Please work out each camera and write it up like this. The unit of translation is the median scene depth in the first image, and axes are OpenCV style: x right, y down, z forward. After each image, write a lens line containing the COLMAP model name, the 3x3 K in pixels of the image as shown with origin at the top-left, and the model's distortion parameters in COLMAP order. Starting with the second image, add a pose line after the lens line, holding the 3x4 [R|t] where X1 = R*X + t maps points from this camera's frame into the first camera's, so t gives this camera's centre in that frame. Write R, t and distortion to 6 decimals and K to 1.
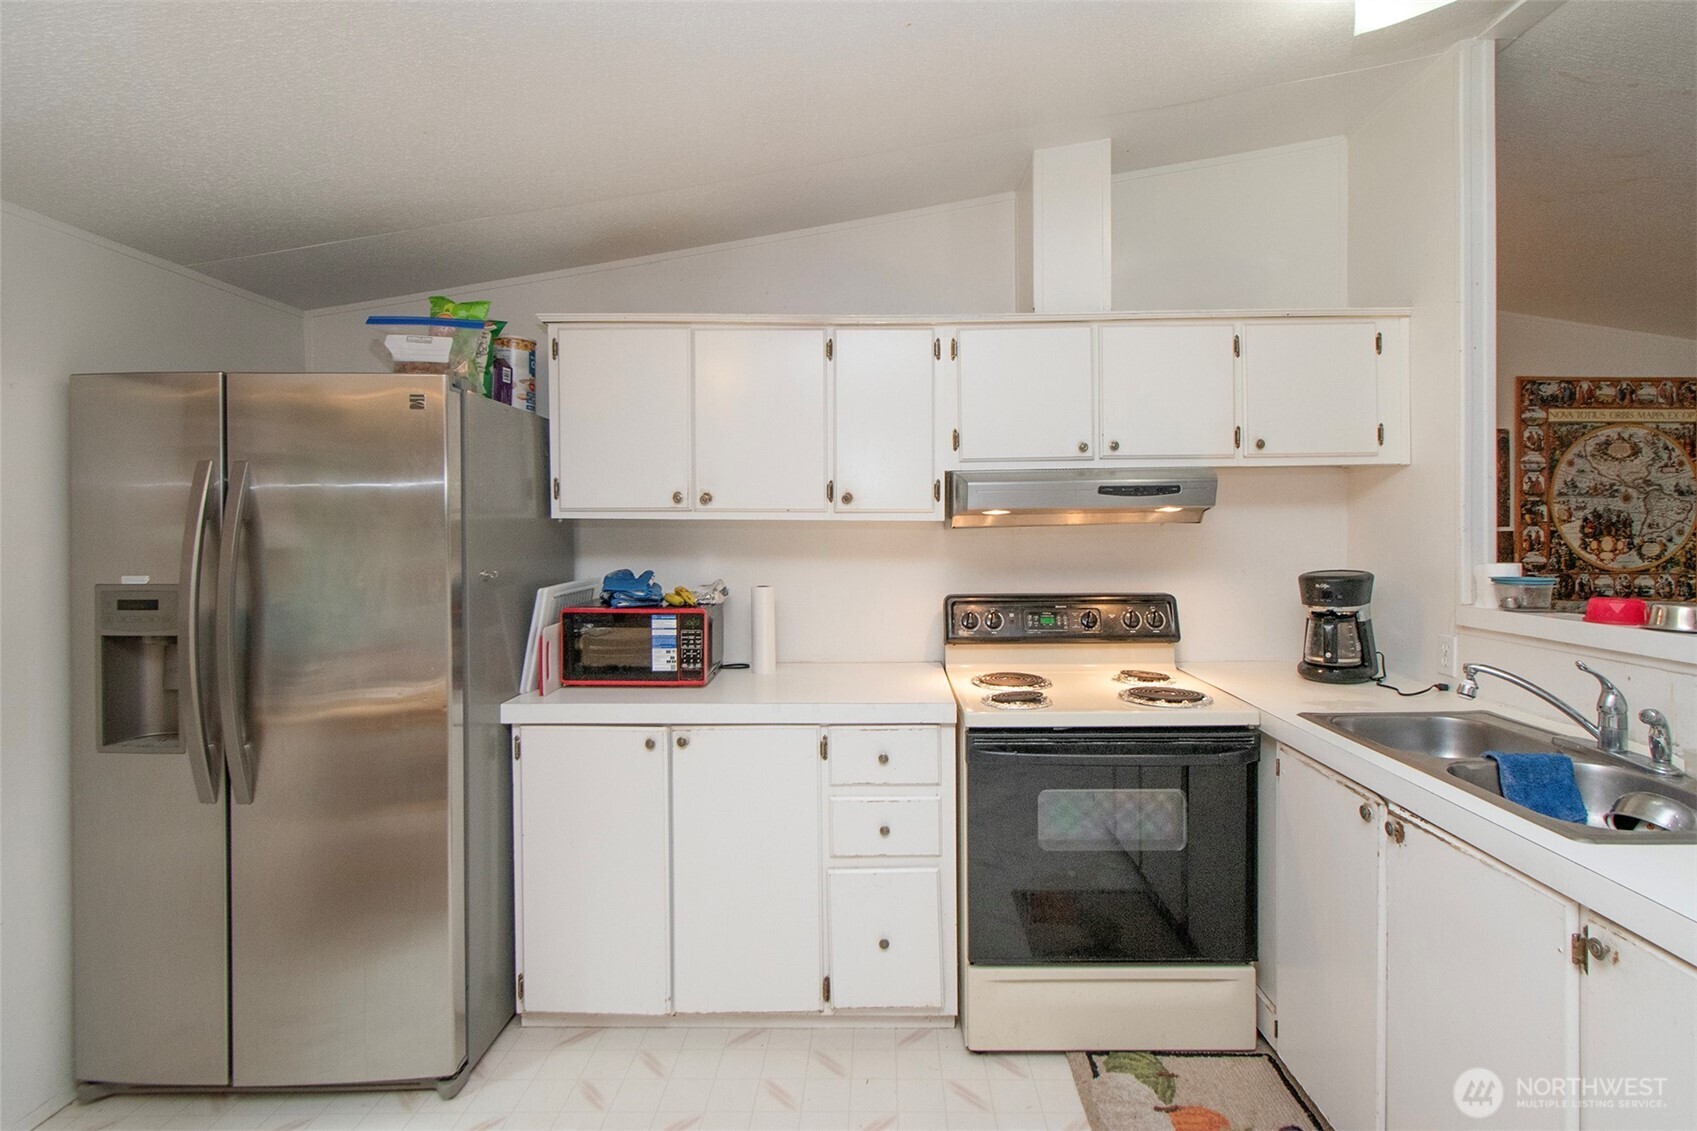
lens RADIAL K [[809.3, 0, 870.7], [0, 809.3, 528.3], [0, 0, 1]] dist [-0.000375, 0.001352]
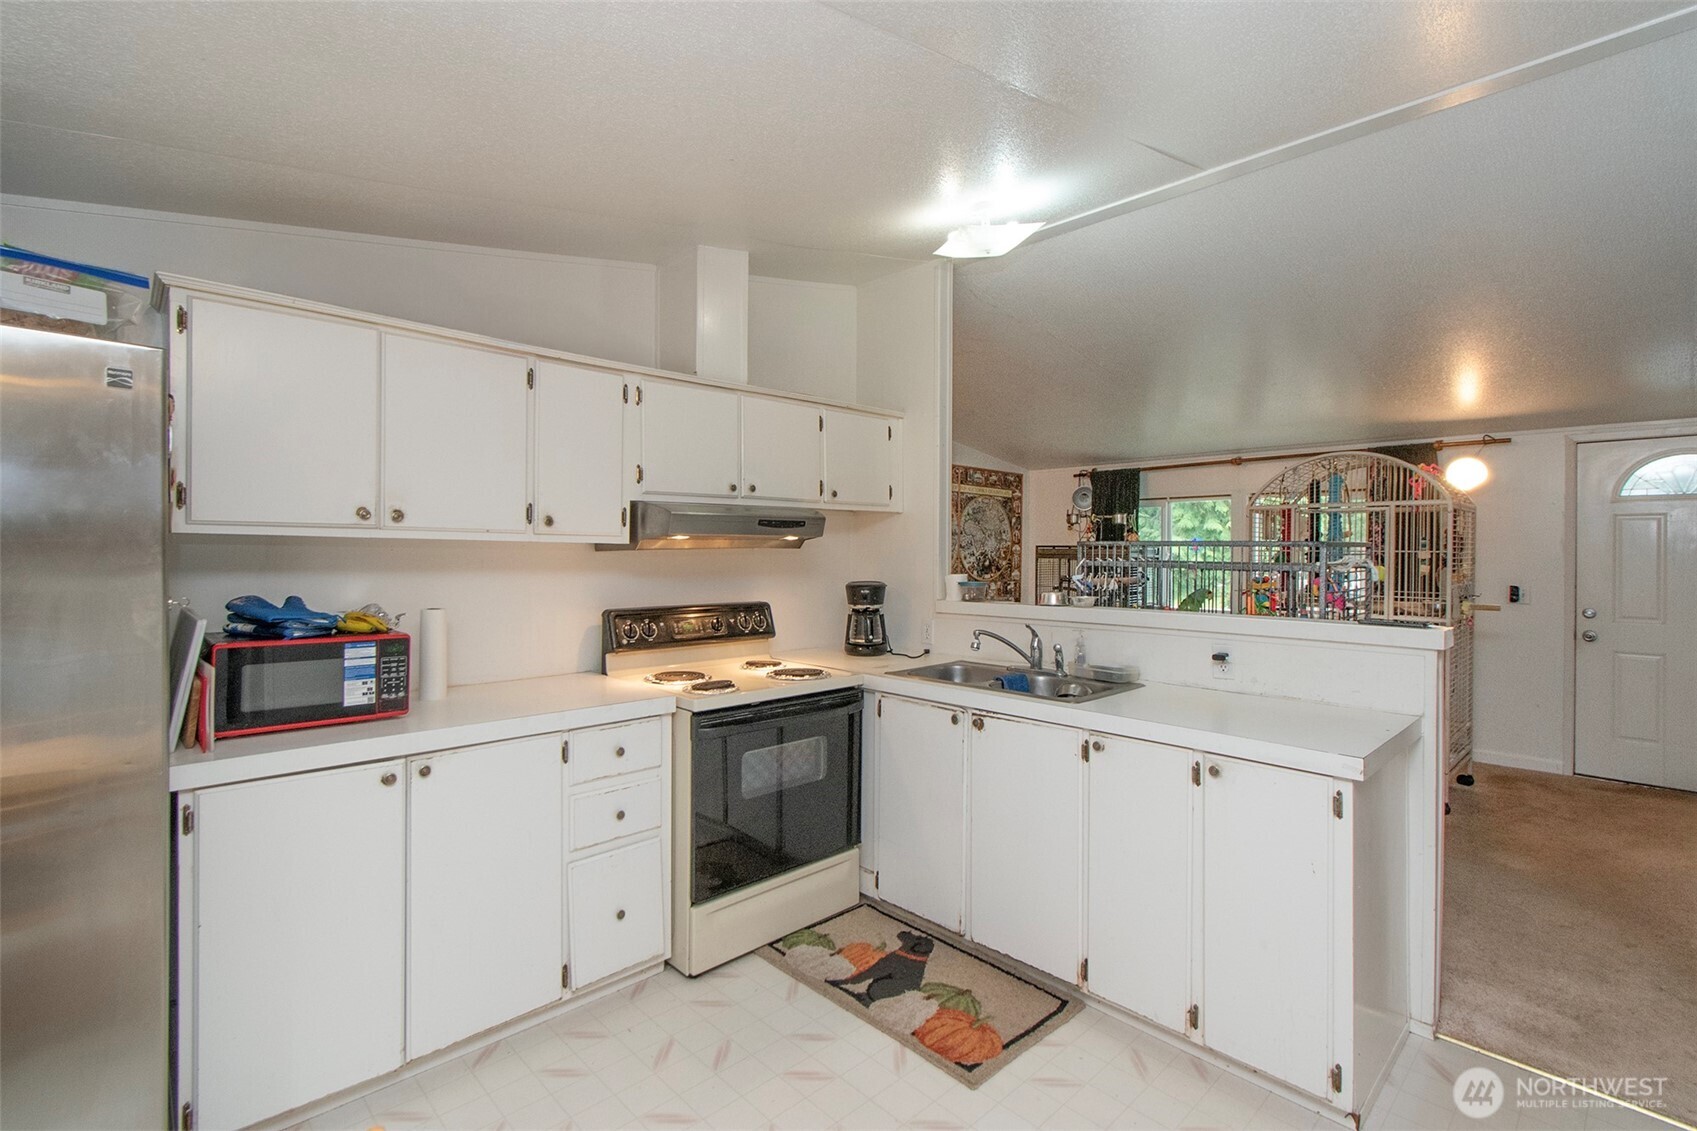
lens RADIAL K [[809.3, 0, 841.1], [0, 809.3, 545.0], [0, 0, 1]] dist [-0.000375, 0.001352]
pose [[0.703814, 0.014386, 0.710239, -0.542451], [-0.007895, 0.999892, -0.012429, 0.004833], [-0.710341, 0.003141, 0.703851, -0.022008]]
